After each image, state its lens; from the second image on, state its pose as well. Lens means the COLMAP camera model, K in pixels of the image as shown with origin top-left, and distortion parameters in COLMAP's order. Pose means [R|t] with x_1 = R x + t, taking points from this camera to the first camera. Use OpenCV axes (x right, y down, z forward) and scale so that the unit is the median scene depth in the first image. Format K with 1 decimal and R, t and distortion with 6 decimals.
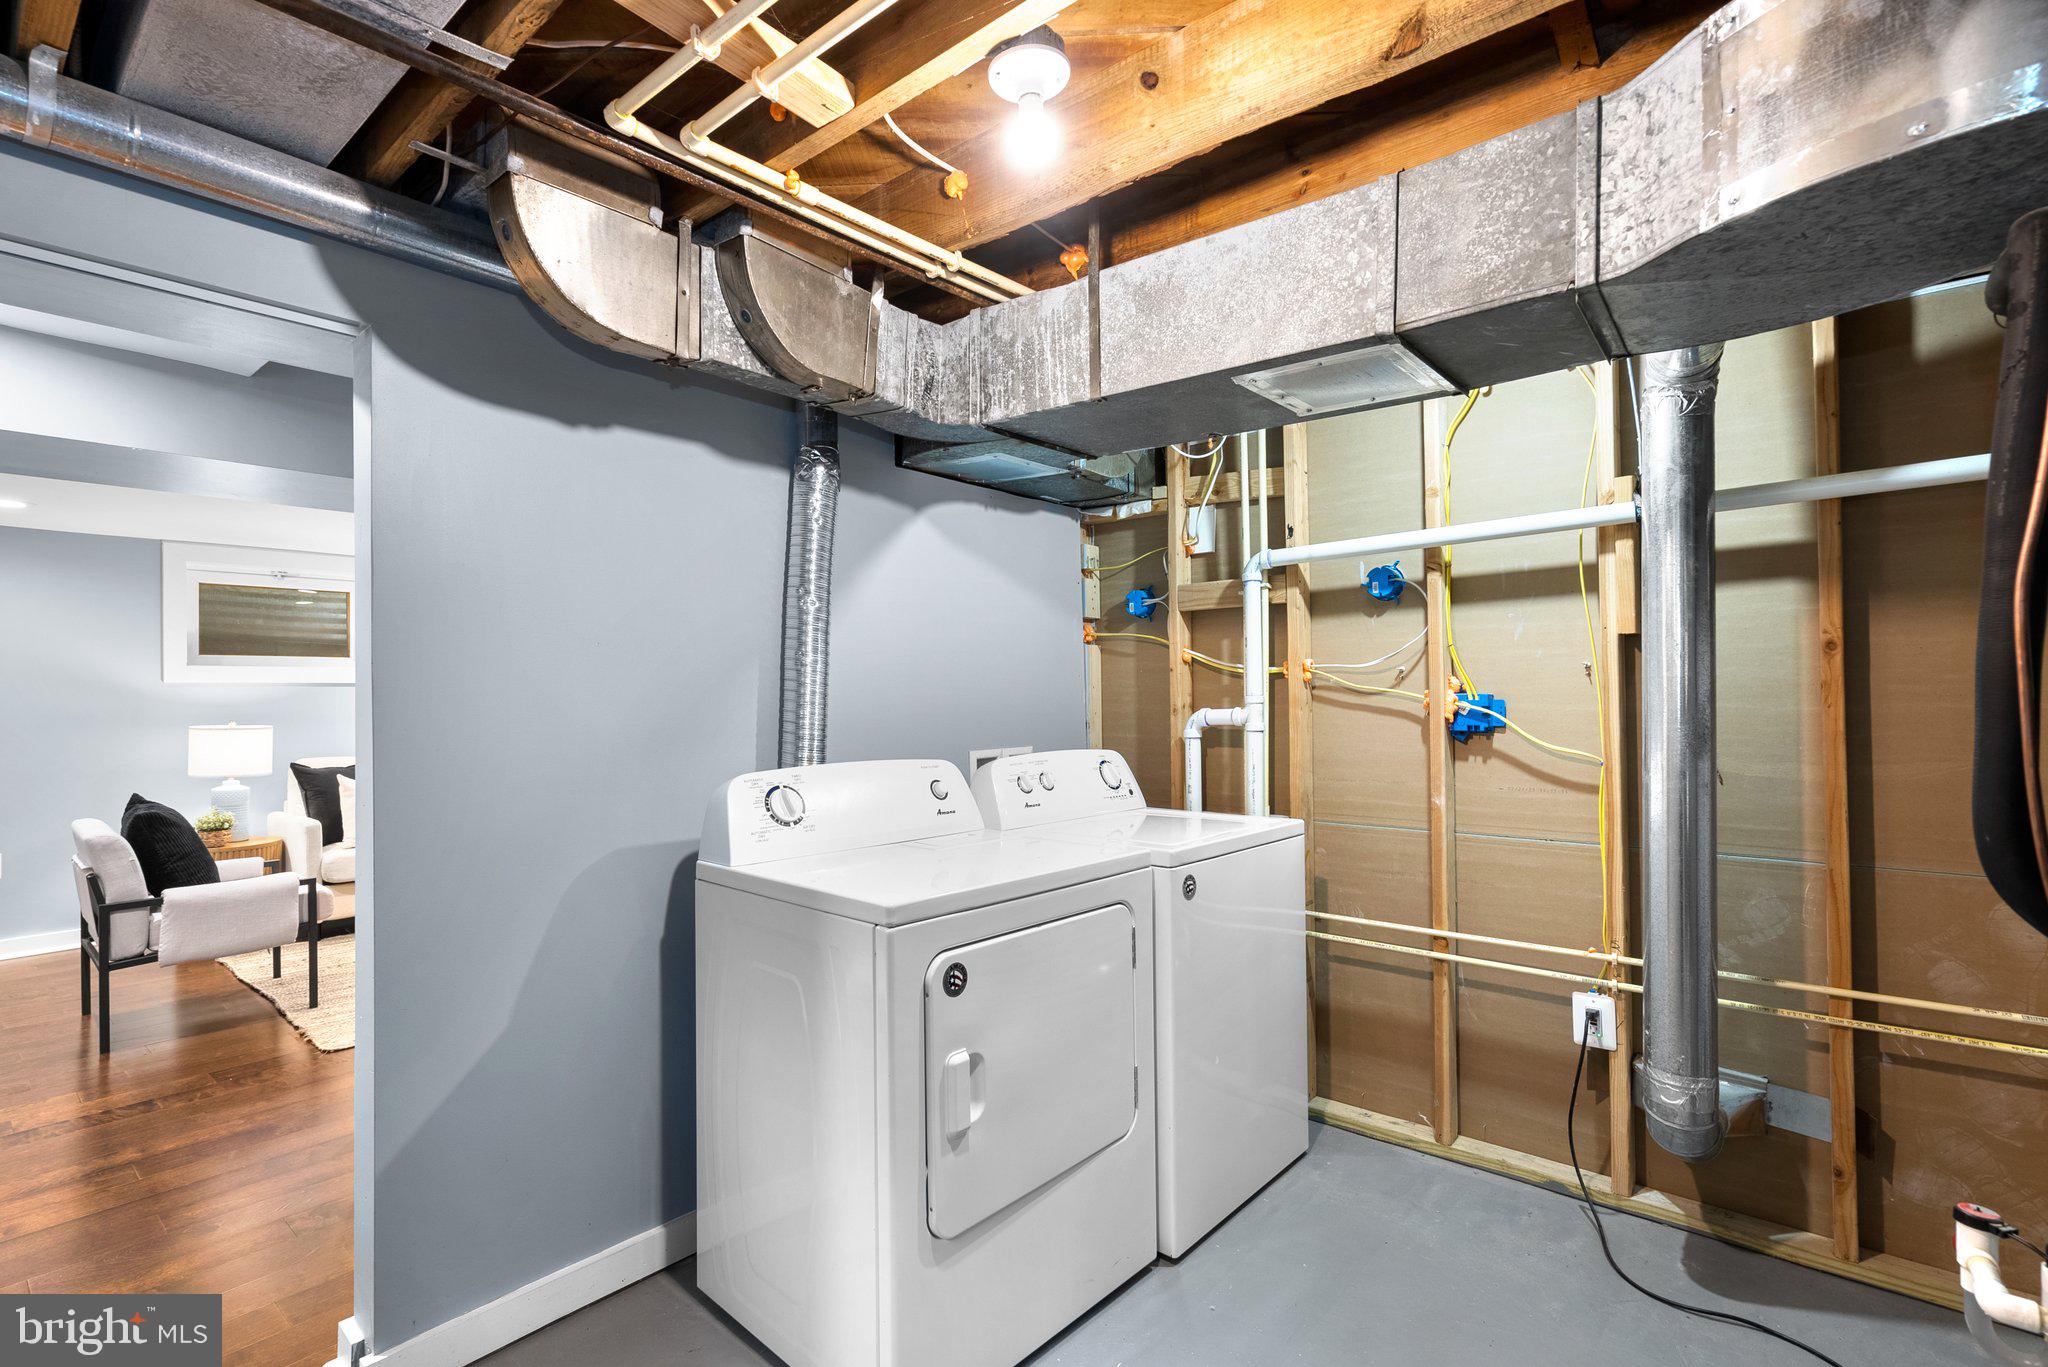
lens RADIAL K [[944.1, 0, 1018.3], [0, 944.1, 683.6], [0, 0, 1]] dist [-0.001058, -0.000052]
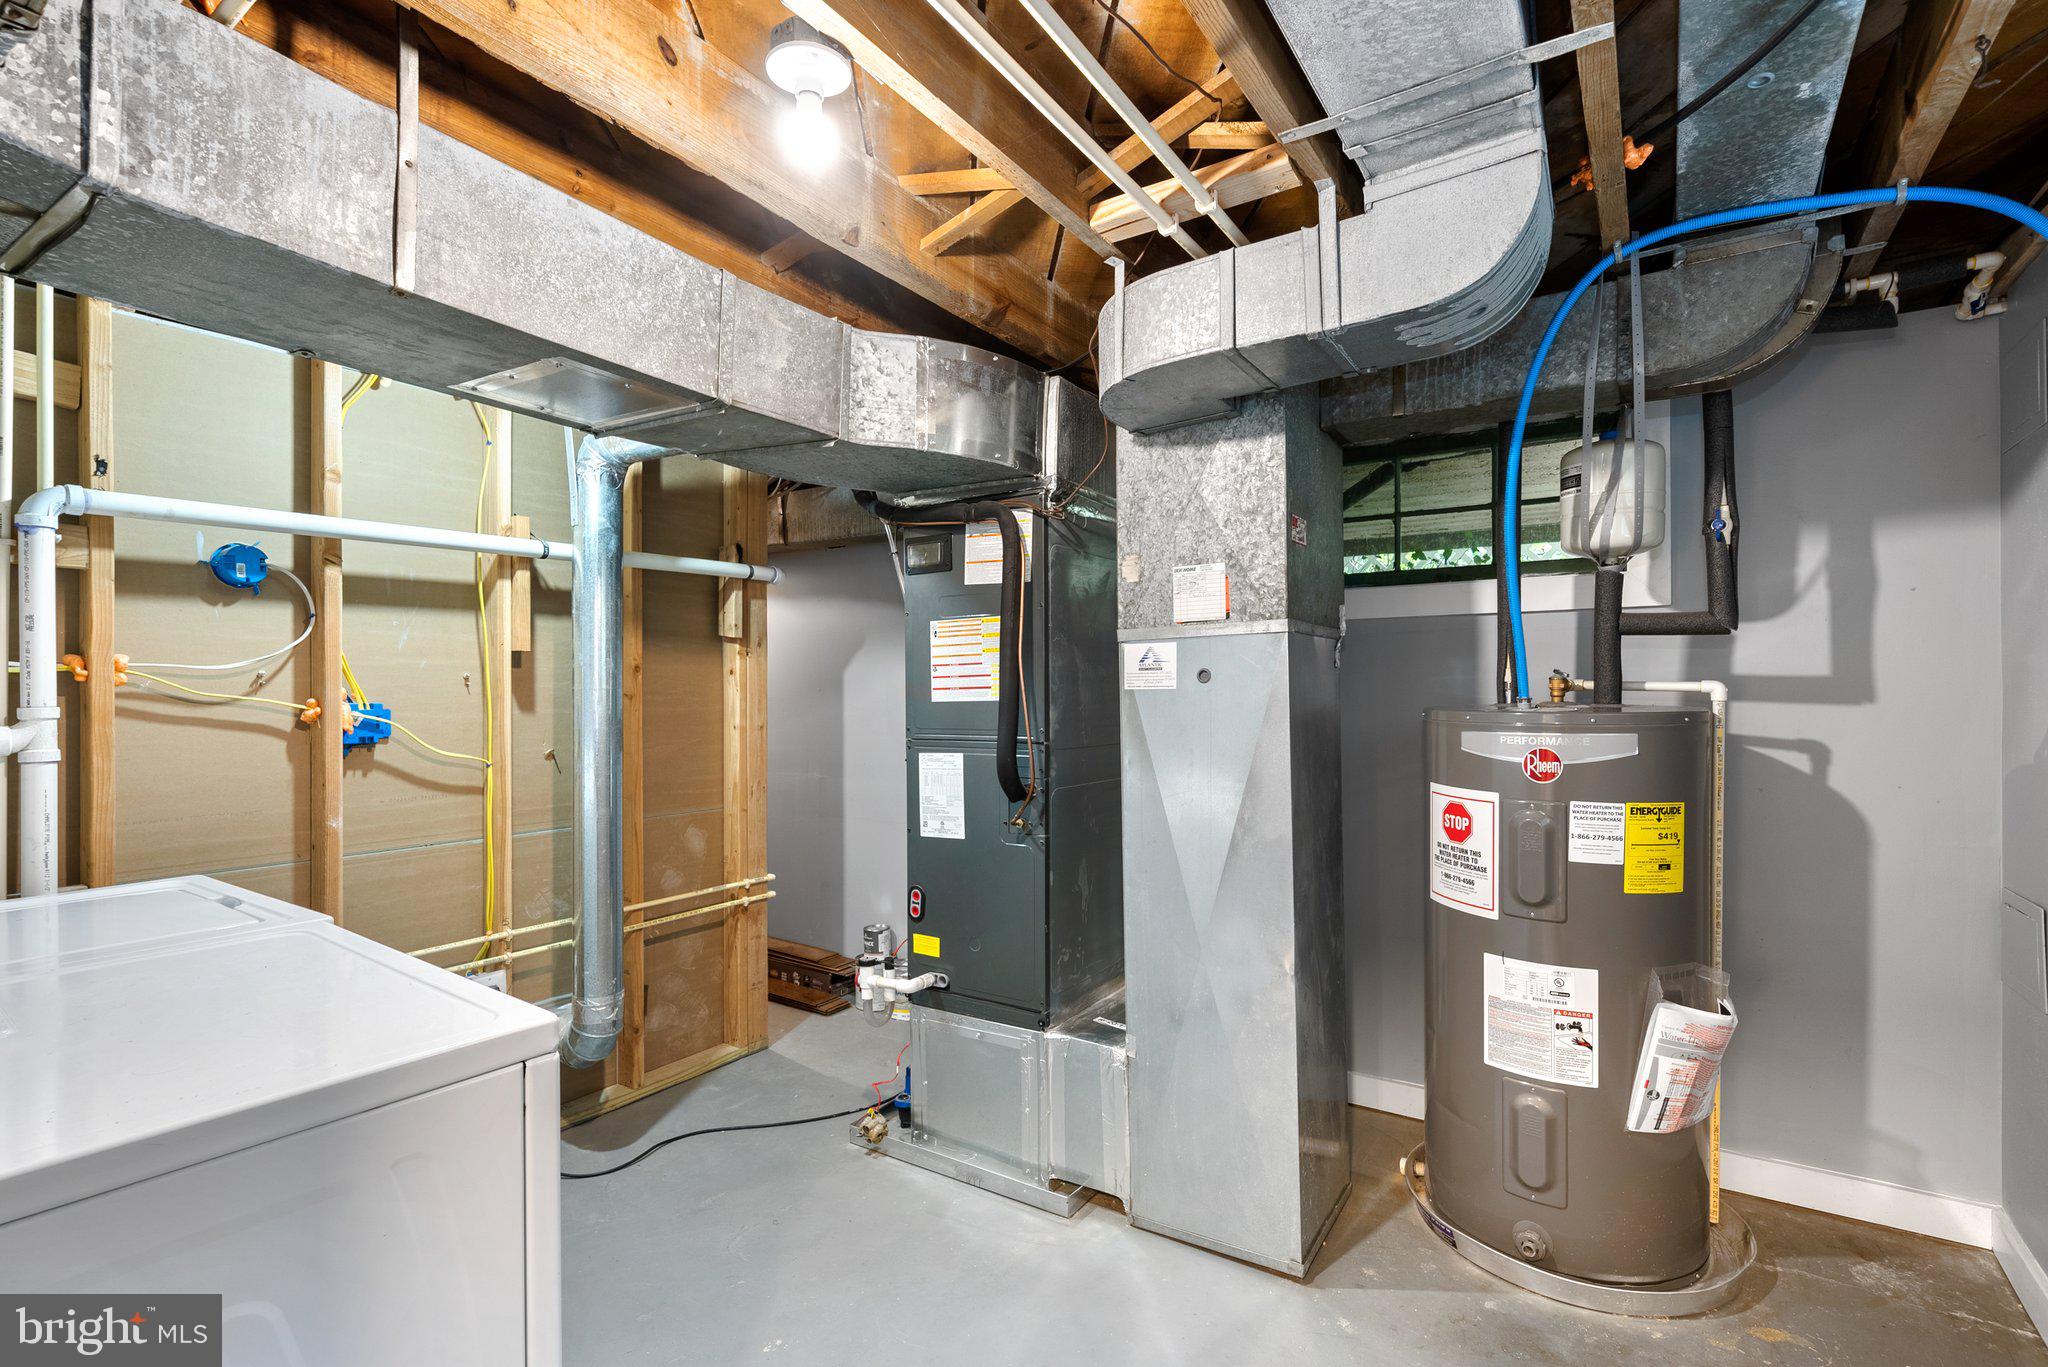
lens RADIAL K [[944.0, 0, 1010.7], [0, 944.0, 696.4], [0, 0, 1]] dist [-0.002584, 0.000311]
pose [[-0.109231, 0.005328, 0.994002, -0.625800], [-0.006634, 0.999959, -0.006089, 0.006826], [-0.993994, -0.007260, -0.109191, 0.569739]]
